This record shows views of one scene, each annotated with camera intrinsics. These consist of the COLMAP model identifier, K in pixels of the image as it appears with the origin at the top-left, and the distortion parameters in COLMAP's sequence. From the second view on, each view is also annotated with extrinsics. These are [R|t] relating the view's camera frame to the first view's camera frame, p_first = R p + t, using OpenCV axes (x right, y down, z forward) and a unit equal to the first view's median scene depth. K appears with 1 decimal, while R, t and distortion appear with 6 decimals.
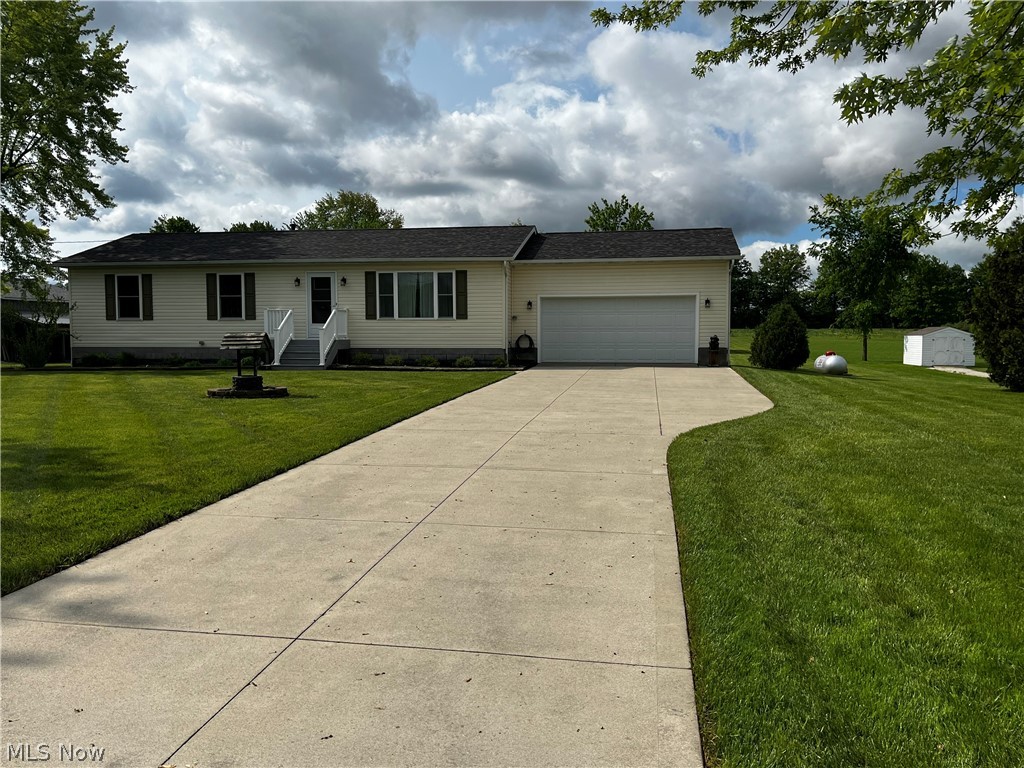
lens RADIAL K [[784.2, 0, 512.0], [0, 784.2, 384.0], [0, 0, 1]] dist [-0.001264, 0.082091]
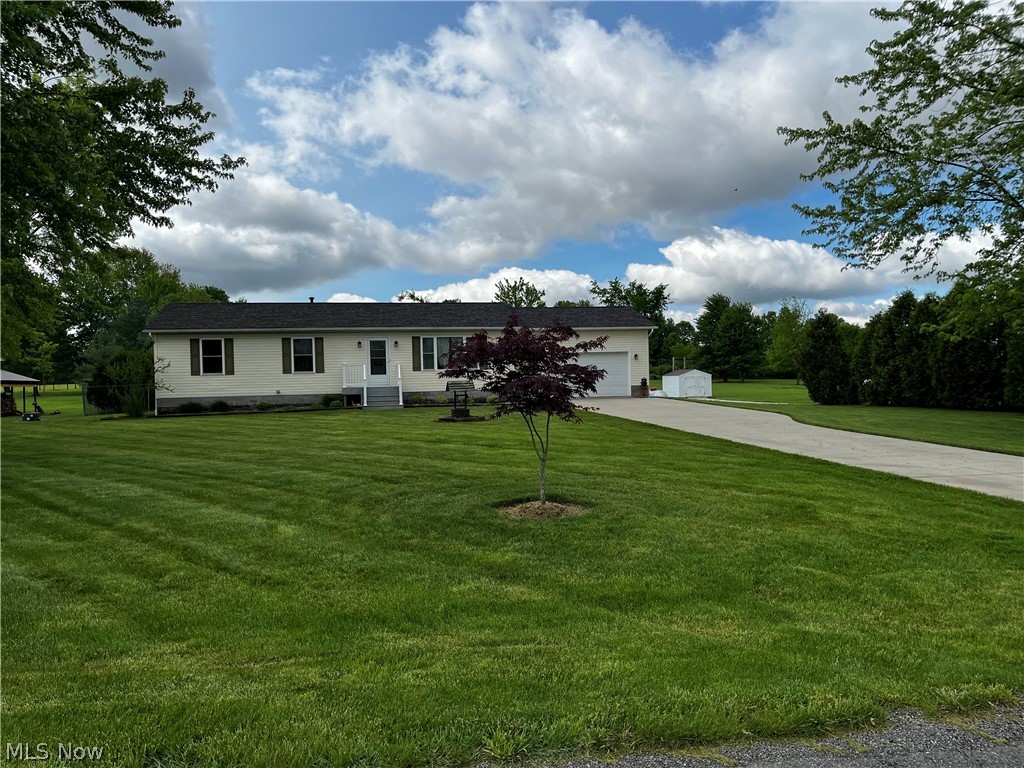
lens RADIAL K [[778.2, 0, 511.8], [0, 778.2, 397.7], [0, 0, 1]] dist [0.045286, -0.007013]
pose [[0.935128, -0.027864, 0.353214, -0.493689], [0.045419, 0.998105, -0.041510, 0.027340], [-0.351388, 0.054859, 0.934621, -0.319730]]
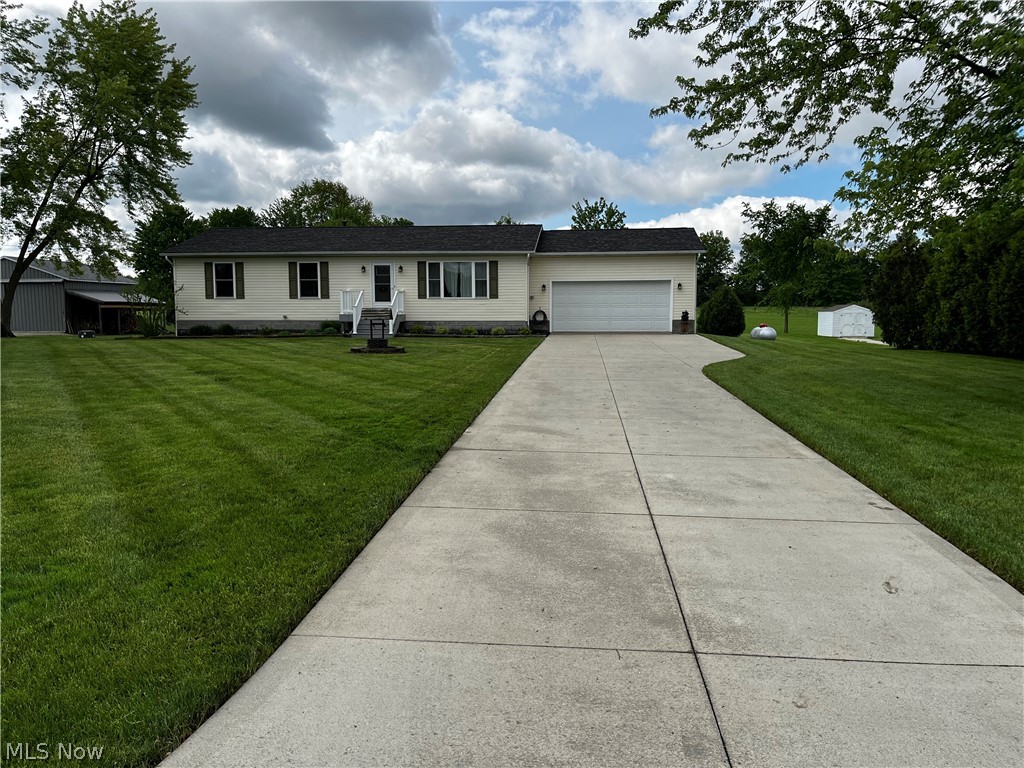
lens RADIAL K [[721.4, 0, 512.0], [0, 721.4, 384.0], [0, 0, 1]] dist [0.037393, -0.002077]
pose [[0.997680, -0.007326, 0.067683, -0.111165], [0.004899, 0.999341, 0.035967, 0.015708], [-0.067902, -0.035552, 0.997058, -0.194233]]
